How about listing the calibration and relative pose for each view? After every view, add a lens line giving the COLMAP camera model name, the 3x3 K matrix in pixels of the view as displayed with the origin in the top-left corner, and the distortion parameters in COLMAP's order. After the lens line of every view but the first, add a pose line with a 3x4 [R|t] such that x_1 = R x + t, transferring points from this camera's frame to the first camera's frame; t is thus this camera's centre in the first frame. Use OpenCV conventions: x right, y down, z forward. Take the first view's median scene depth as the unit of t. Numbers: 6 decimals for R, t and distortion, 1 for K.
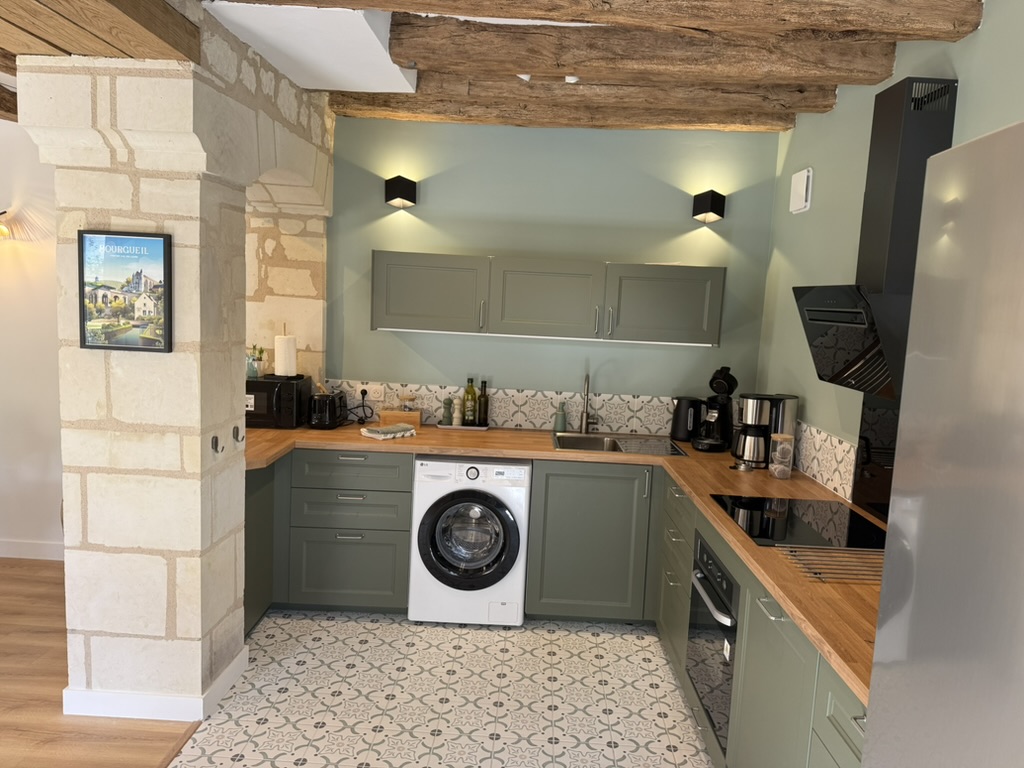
lens RADIAL K [[717.5, 0, 513.7], [0, 717.5, 380.0], [0, 0, 1]] dist [0.024226, -0.032710]
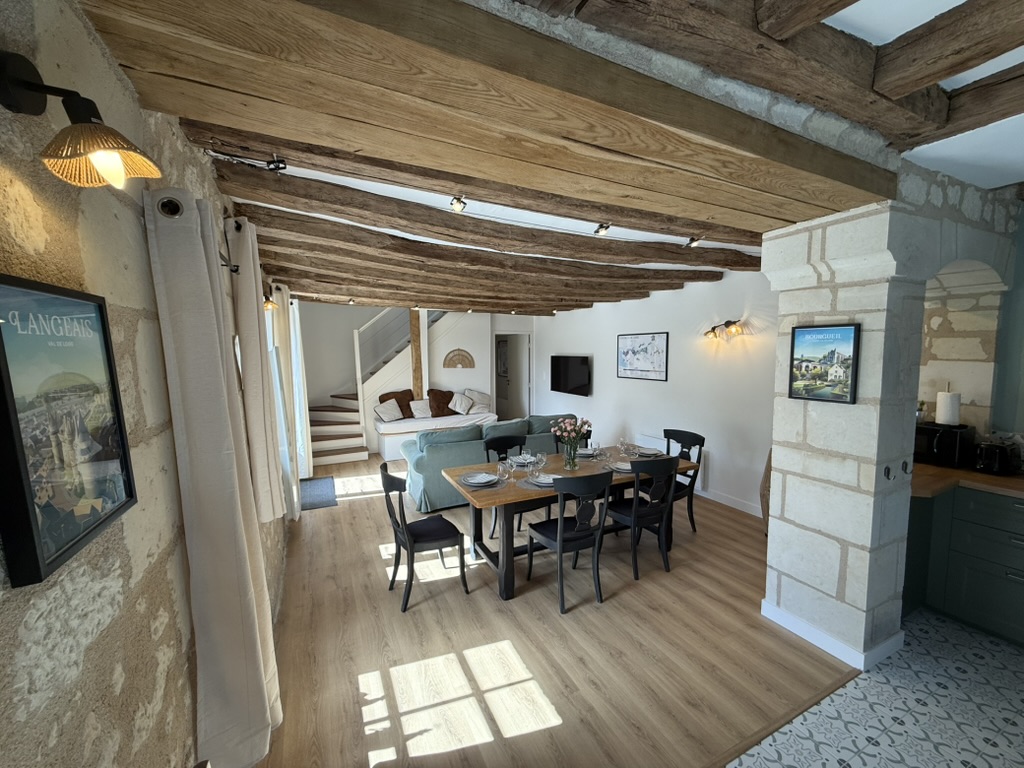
lens RADIAL K [[404.3, 0, 512.9], [0, 404.3, 384.5], [0, 0, 1]] dist [-0.001568, 0.000477]
pose [[0.466951, 0.022526, -0.883996, -0.076098], [-0.071553, 0.997360, -0.012381, -0.018008], [0.881383, 0.069034, 0.467330, 0.009360]]
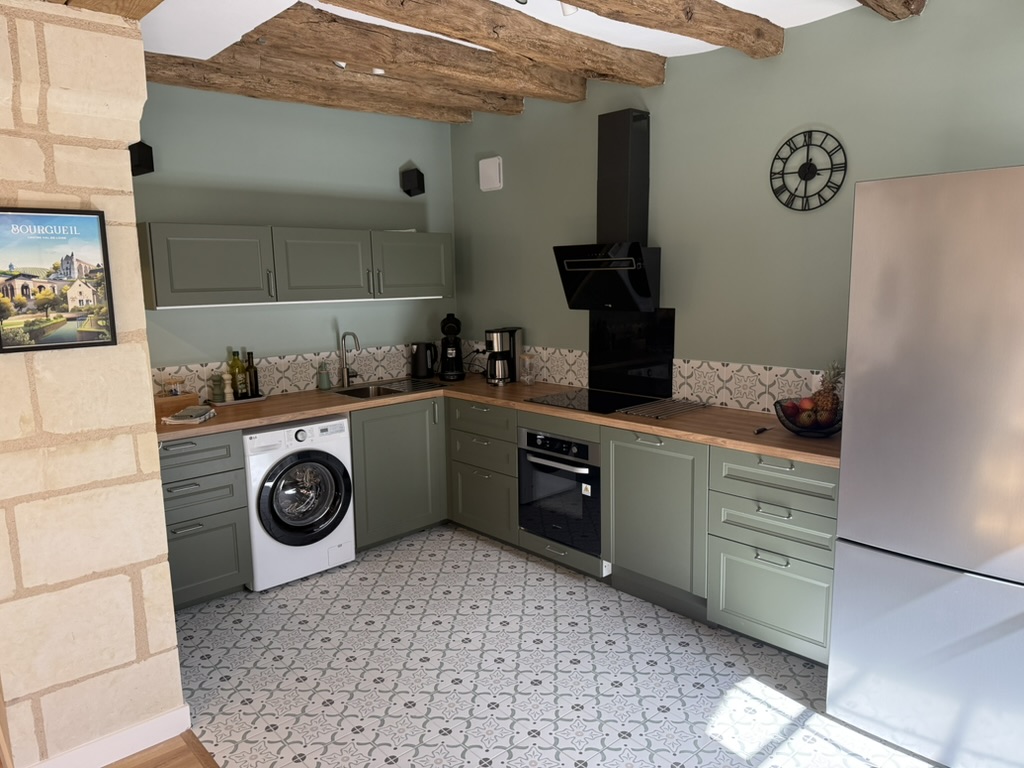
lens RADIAL K [[717.5, 0, 508.3], [0, 717.5, 386.6], [0, 0, 1]] dist [0.024226, -0.032710]
pose [[0.724117, -0.170932, 0.668160, -0.705078], [0.132822, 0.985227, 0.108100, -0.018236], [-0.676767, 0.010469, 0.736123, 0.013206]]
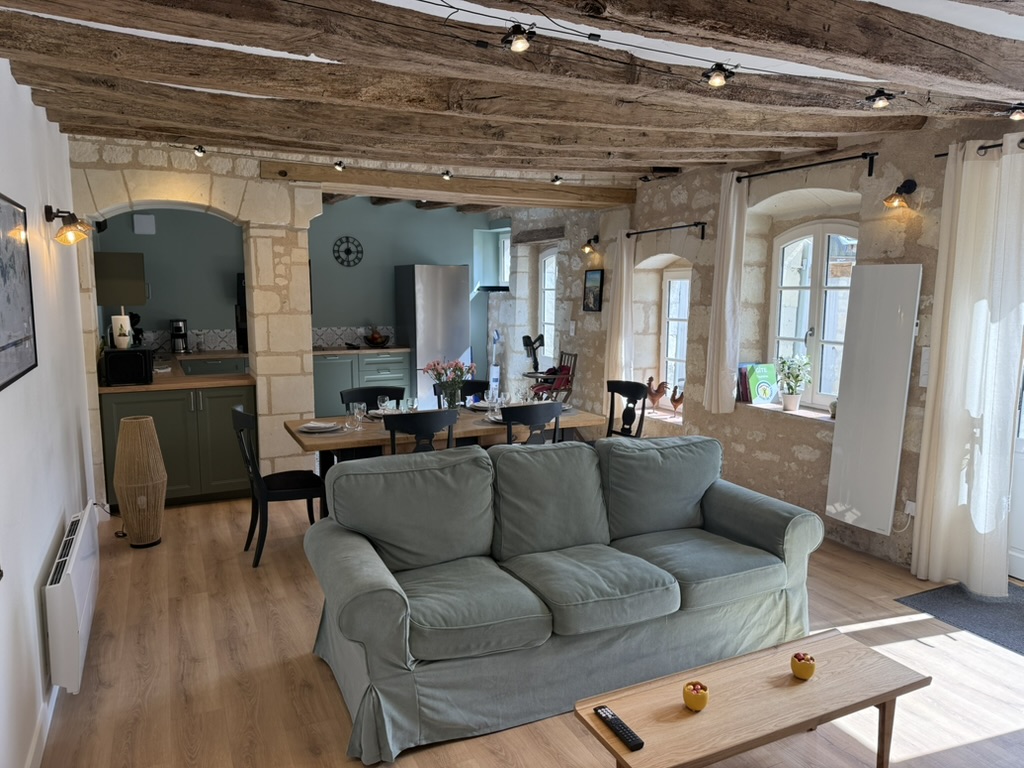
lens RADIAL K [[717.5, 0, 510.3], [0, 717.5, 385.0], [0, 0, 1]] dist [0.024226, -0.032710]
pose [[-0.453148, -0.168722, 0.875323, -2.672988], [0.075676, 0.971100, 0.226360, -0.267107], [-0.888217, 0.168816, -0.427284, 1.368690]]
